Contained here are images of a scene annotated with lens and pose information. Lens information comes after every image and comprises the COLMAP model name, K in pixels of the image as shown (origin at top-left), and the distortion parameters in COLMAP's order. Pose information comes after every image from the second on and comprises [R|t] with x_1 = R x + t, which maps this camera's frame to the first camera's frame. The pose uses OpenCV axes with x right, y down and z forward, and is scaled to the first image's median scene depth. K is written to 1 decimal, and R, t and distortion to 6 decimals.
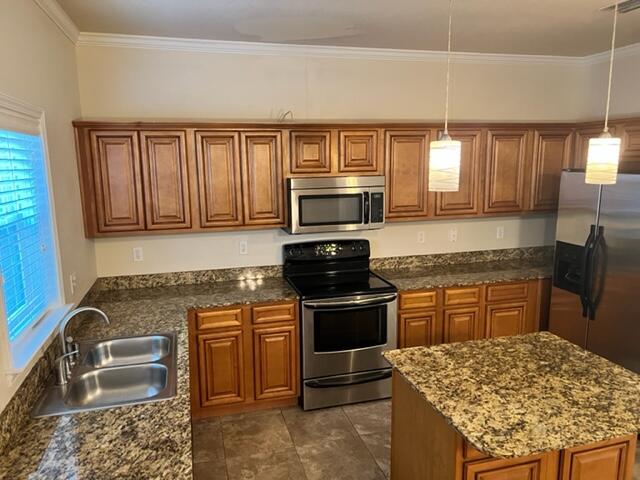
lens RADIAL K [[480.1, 0, 320.0], [0, 480.1, 240.0], [0, 0, 1]] dist [0.046323, -0.052671]
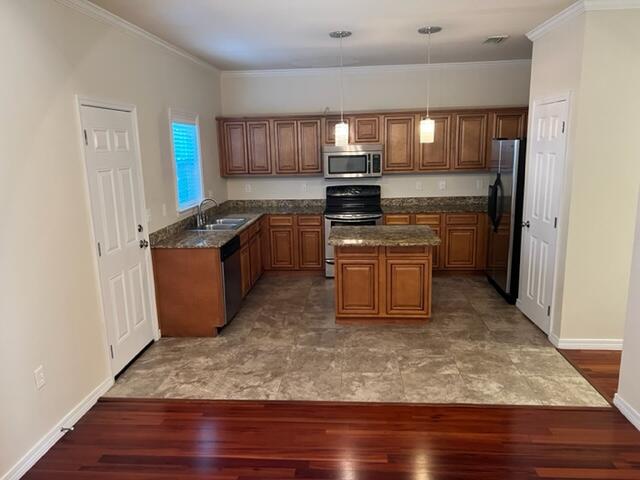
lens RADIAL K [[475.3, 0, 320.0], [0, 475.3, 240.0], [0, 0, 1]] dist [0.074133, -0.000236]
pose [[0.940133, 0.056305, -0.336123, 0.539153], [-0.044267, 0.998078, 0.043376, 0.142521], [0.337919, -0.025900, 0.940819, -0.670258]]
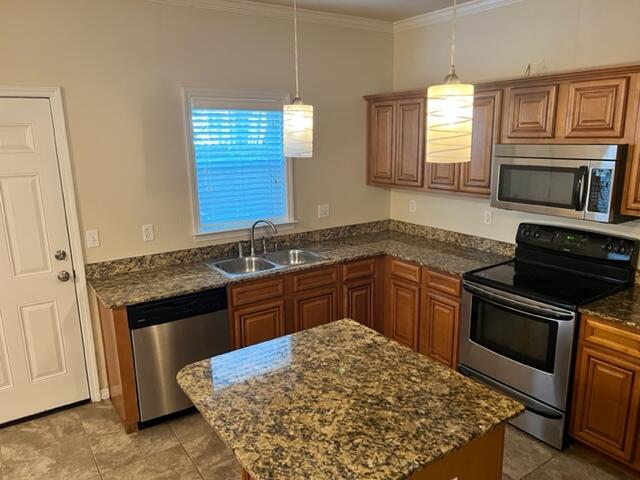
lens RADIAL K [[480.1, 0, 320.0], [0, 480.1, 240.0], [0, 0, 1]] dist [0.046323, -0.052671]
pose [[0.327533, 0.214103, -0.920262, 0.691243], [-0.148094, 0.973582, 0.173799, -0.063937], [0.933161, 0.079360, 0.350588, 0.404657]]
